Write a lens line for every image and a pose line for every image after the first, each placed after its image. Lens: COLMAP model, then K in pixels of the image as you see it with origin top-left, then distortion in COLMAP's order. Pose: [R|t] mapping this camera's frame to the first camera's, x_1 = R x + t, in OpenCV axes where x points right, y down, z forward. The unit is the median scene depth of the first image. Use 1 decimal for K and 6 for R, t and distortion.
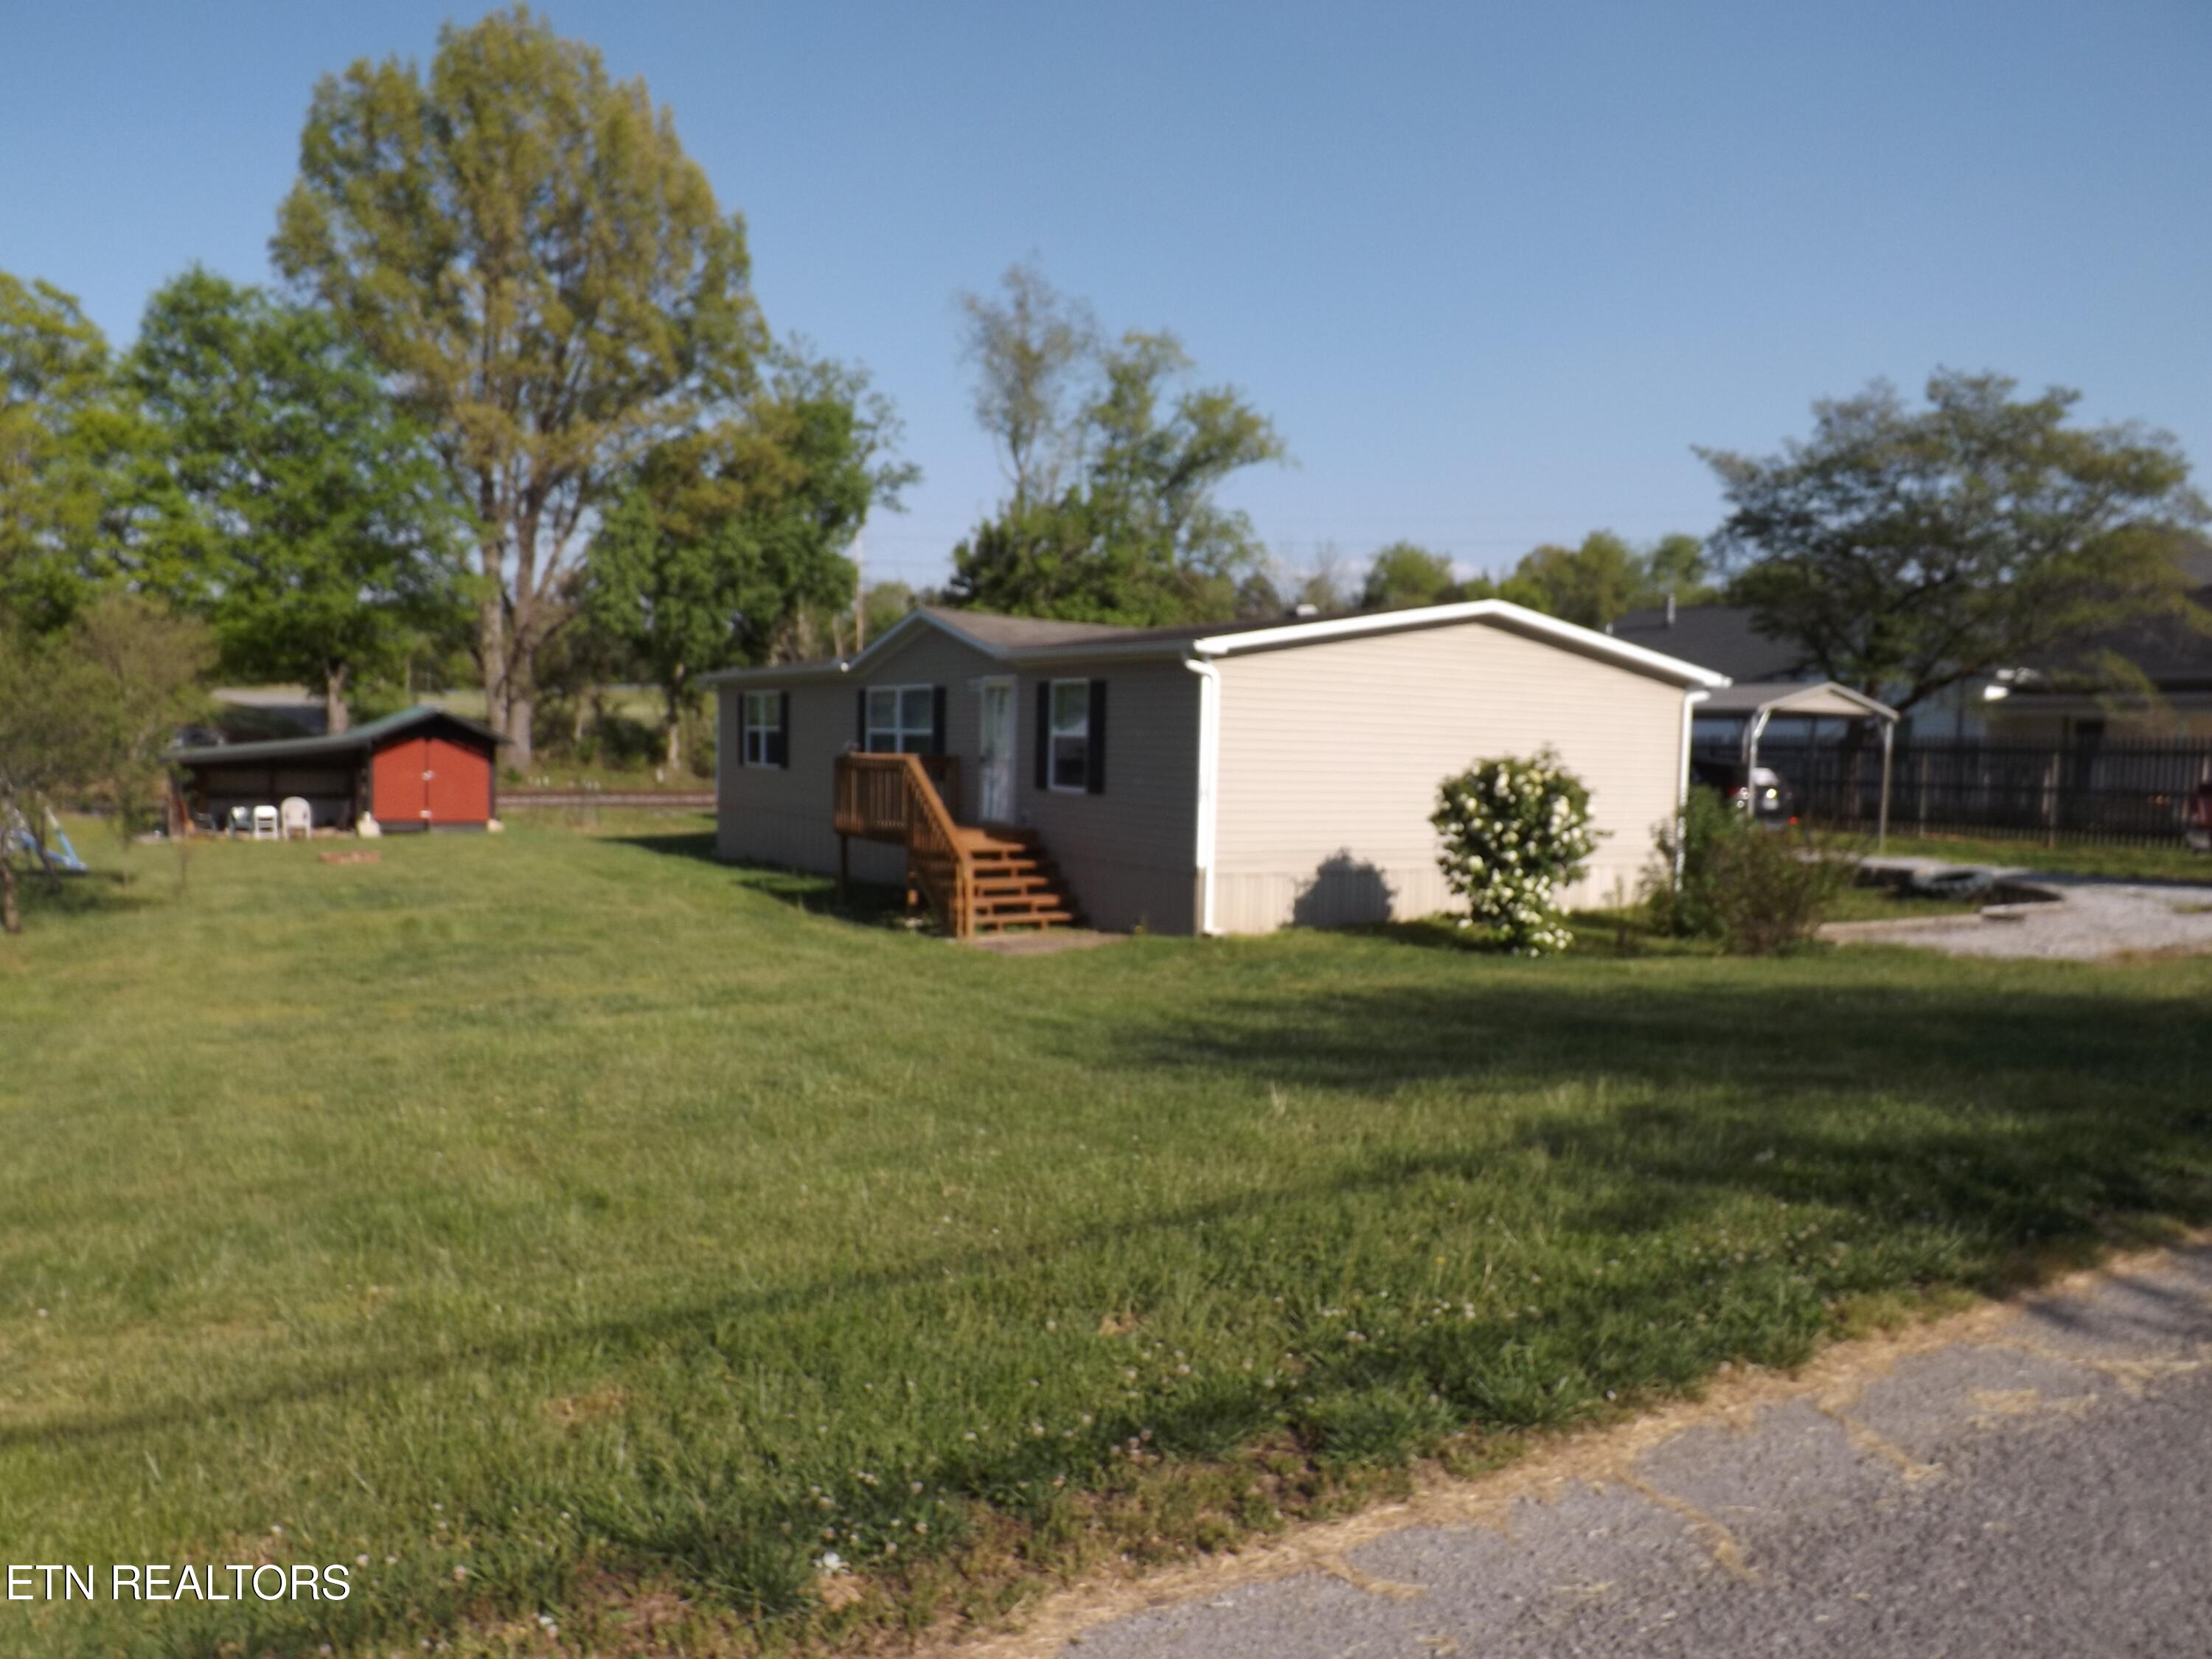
lens RADIAL K [[1562.6, 0, 1109.7], [0, 1562.6, 789.5], [0, 0, 1]] dist [-0.076166, -0.001881]
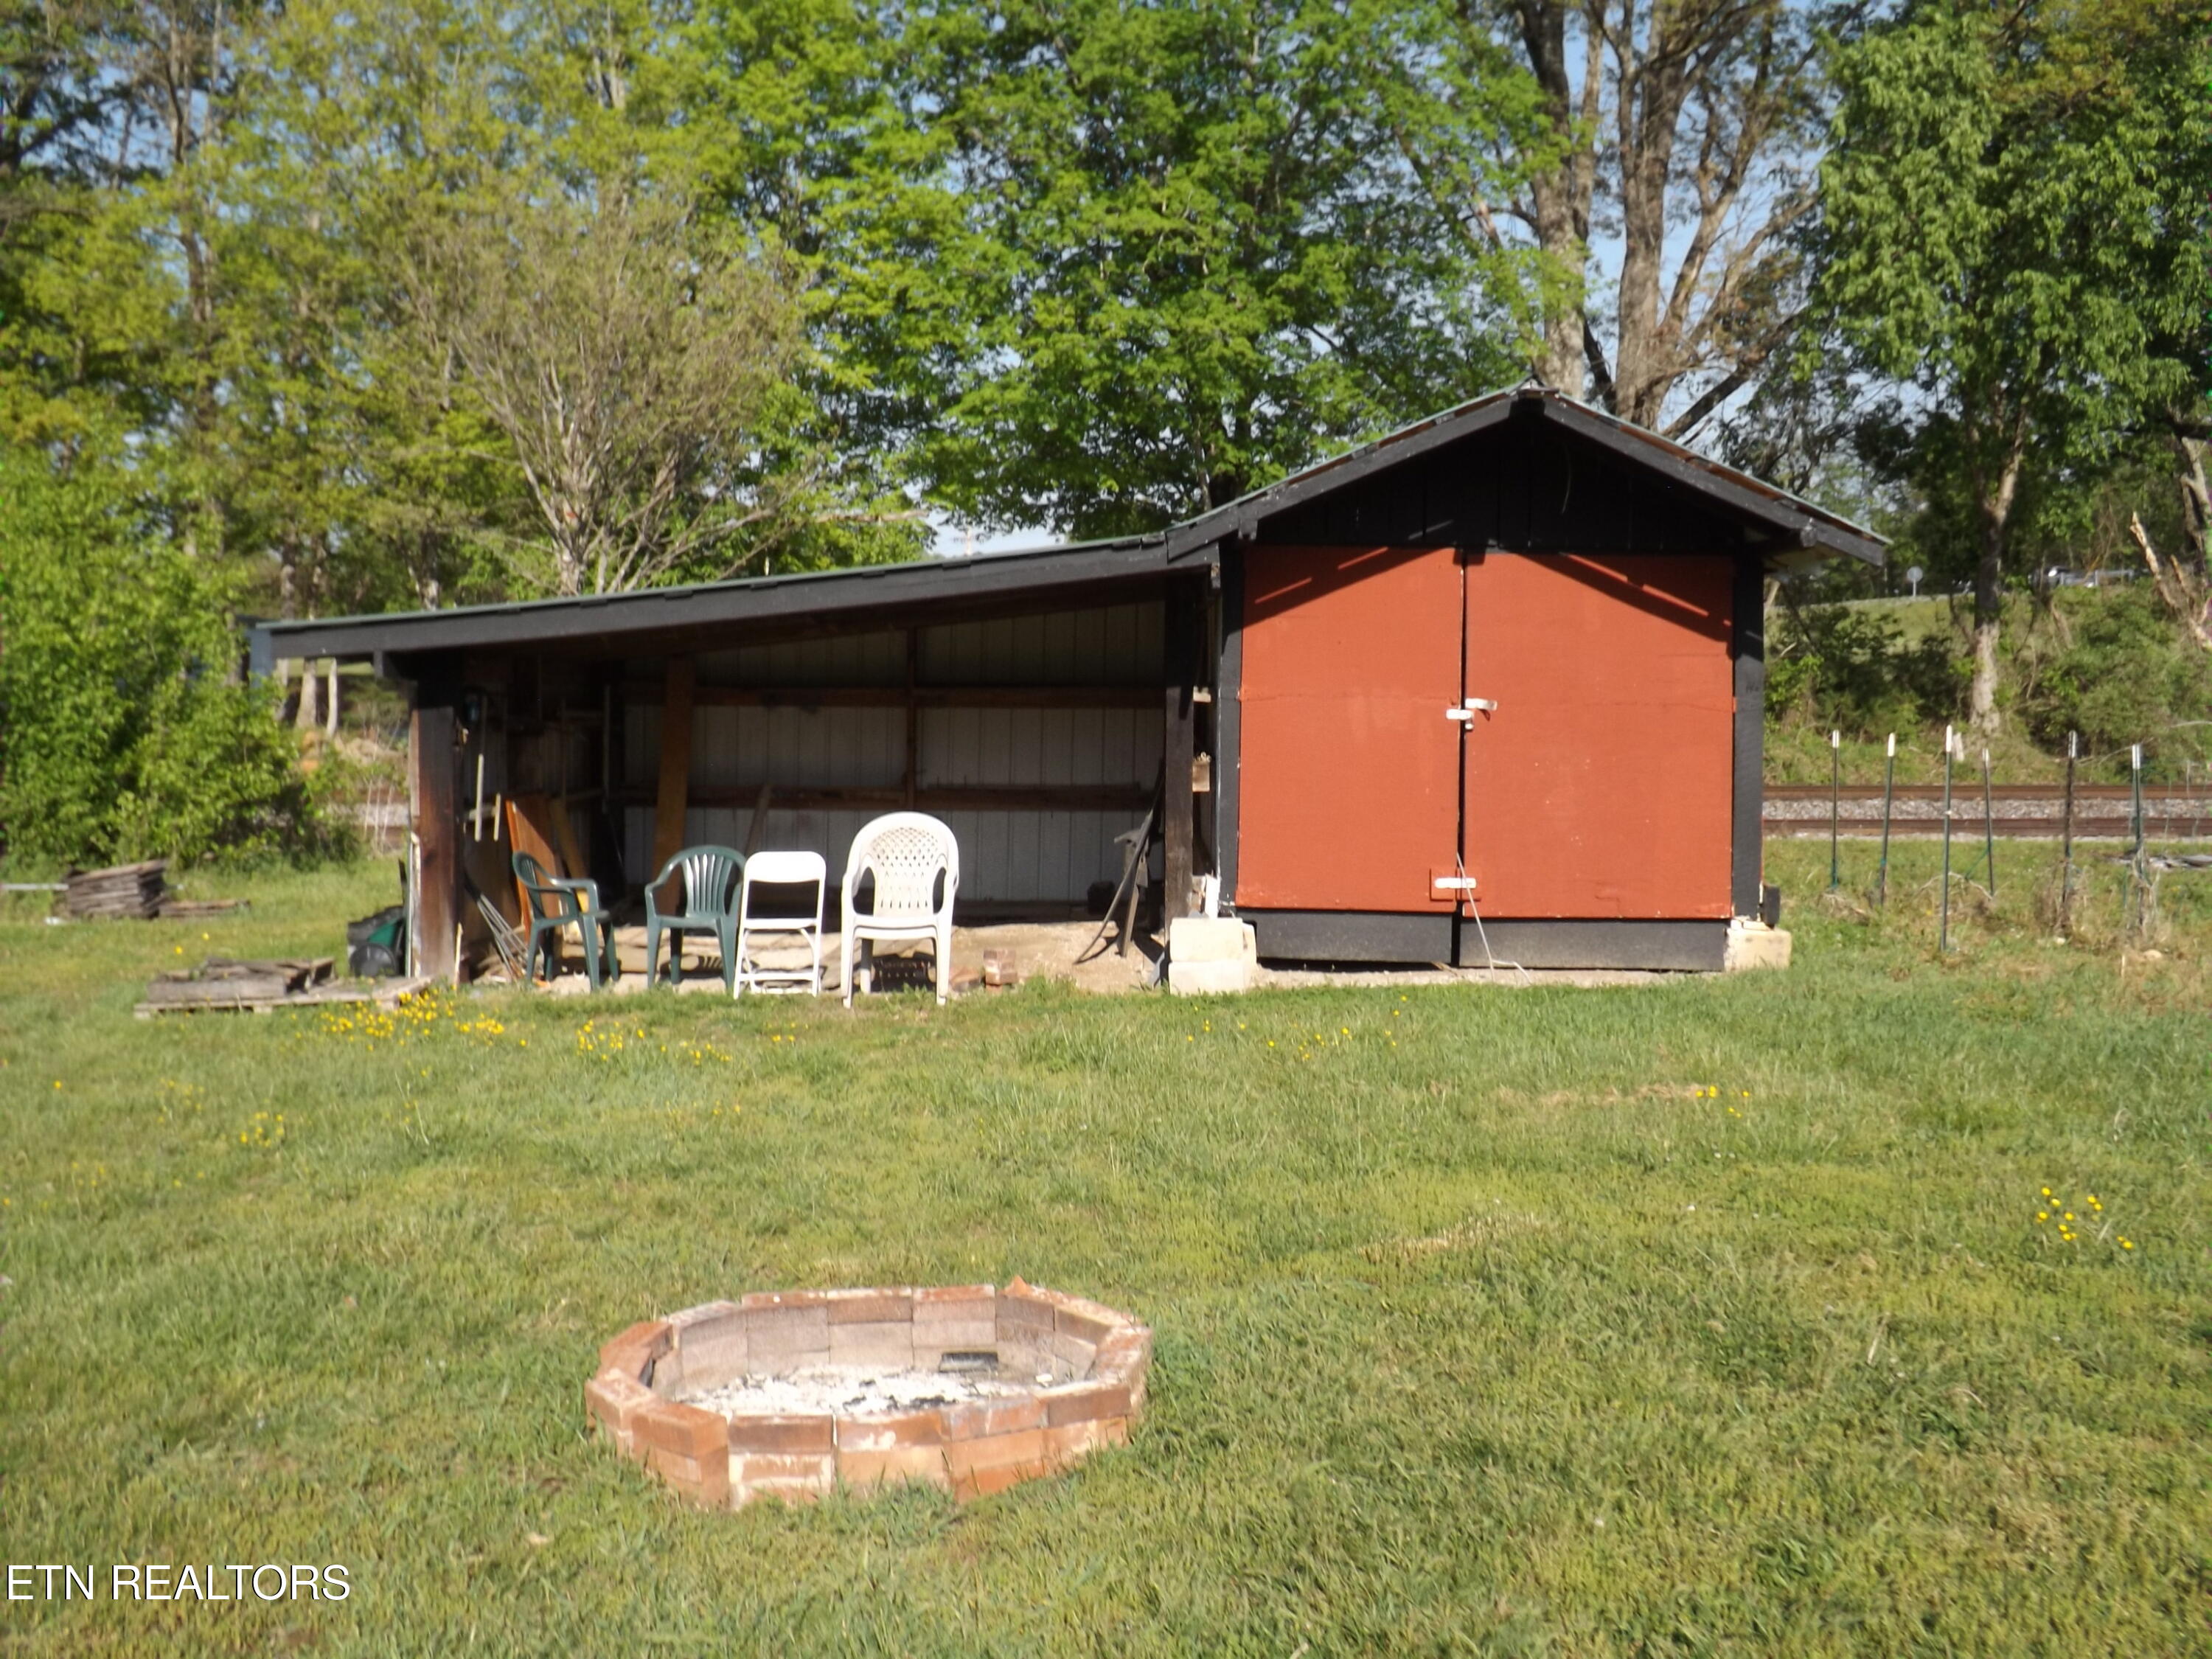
lens RADIAL K [[2277.1, 0, 1106.0], [0, 2277.1, 829.5], [0, 0, 1]] dist [-0.020369, -0.015902]
pose [[0.853345, 0.013335, -0.521175, -0.222049], [-0.003045, 0.999783, 0.020595, 0.001135], [0.521337, -0.015987, 0.853201, 0.487321]]
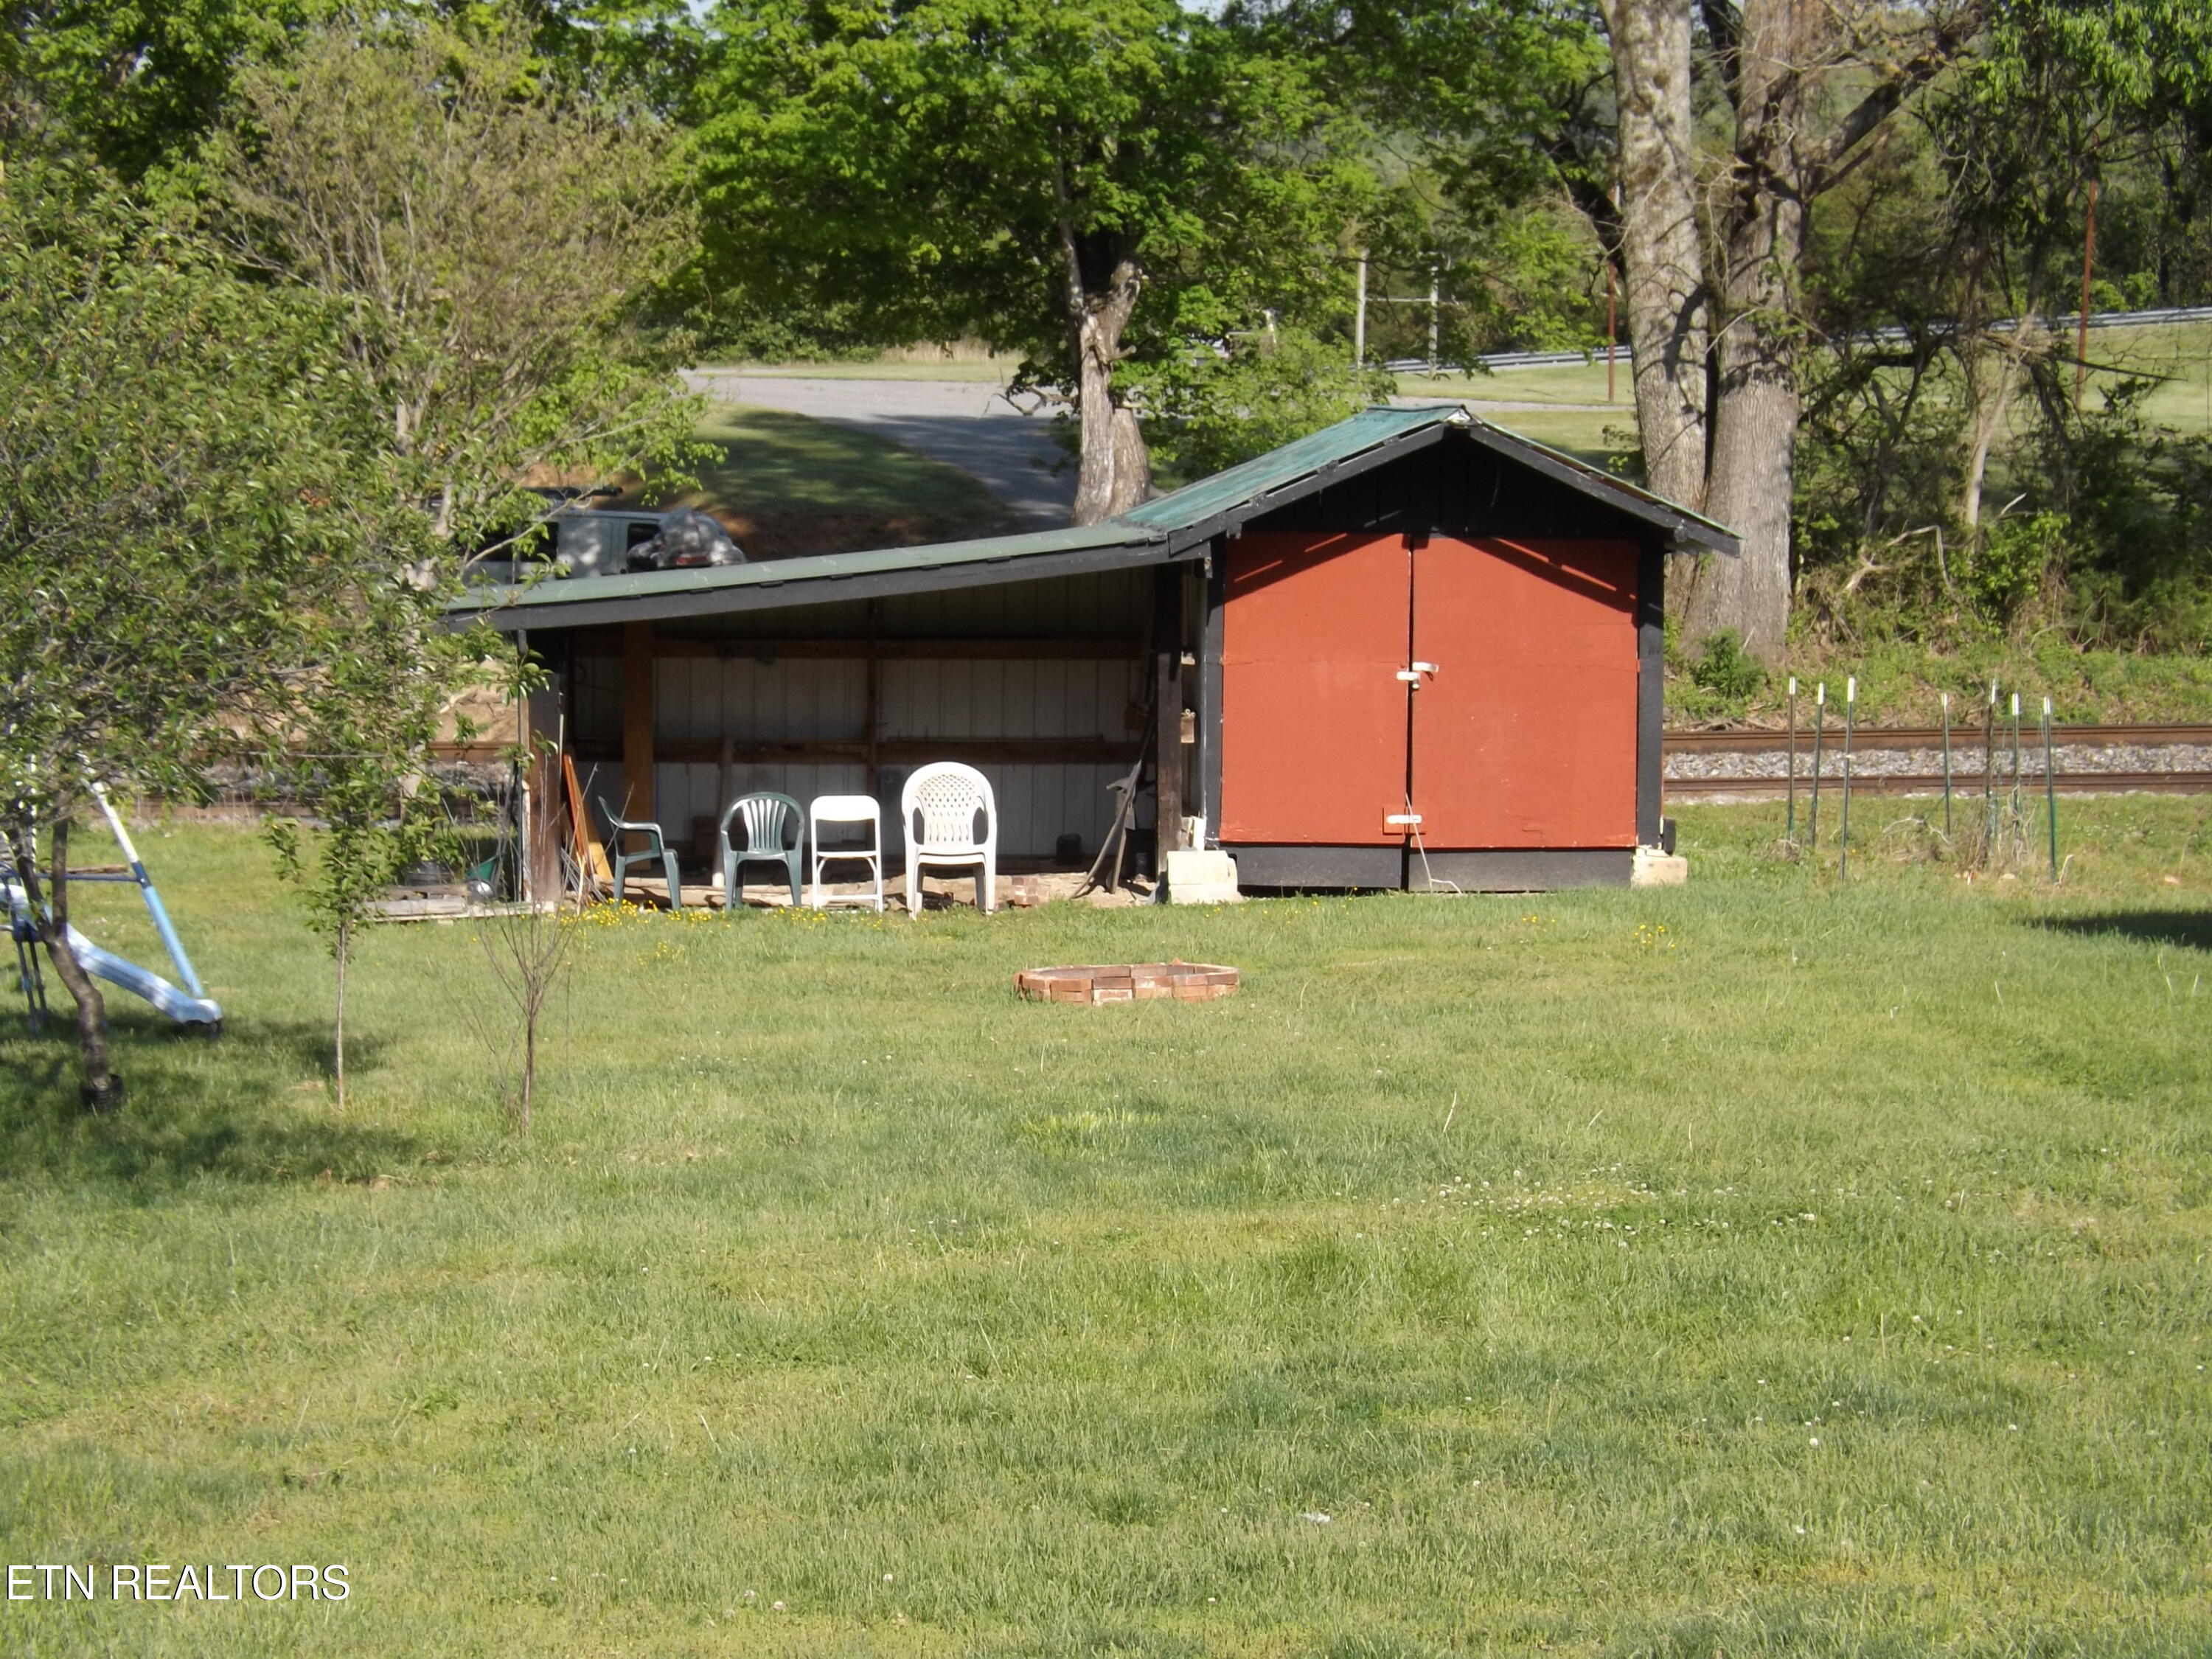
lens RADIAL K [[5858.0, 0, 1193.9], [0, 5858.0, 1134.1], [0, 0, 1]] dist [0.499480, -1.179107]
pose [[0.896404, 0.029205, -0.442274, -0.021610], [0.001947, 0.997558, 0.069820, -0.000389], [0.443233, -0.063448, 0.894158, 0.058170]]
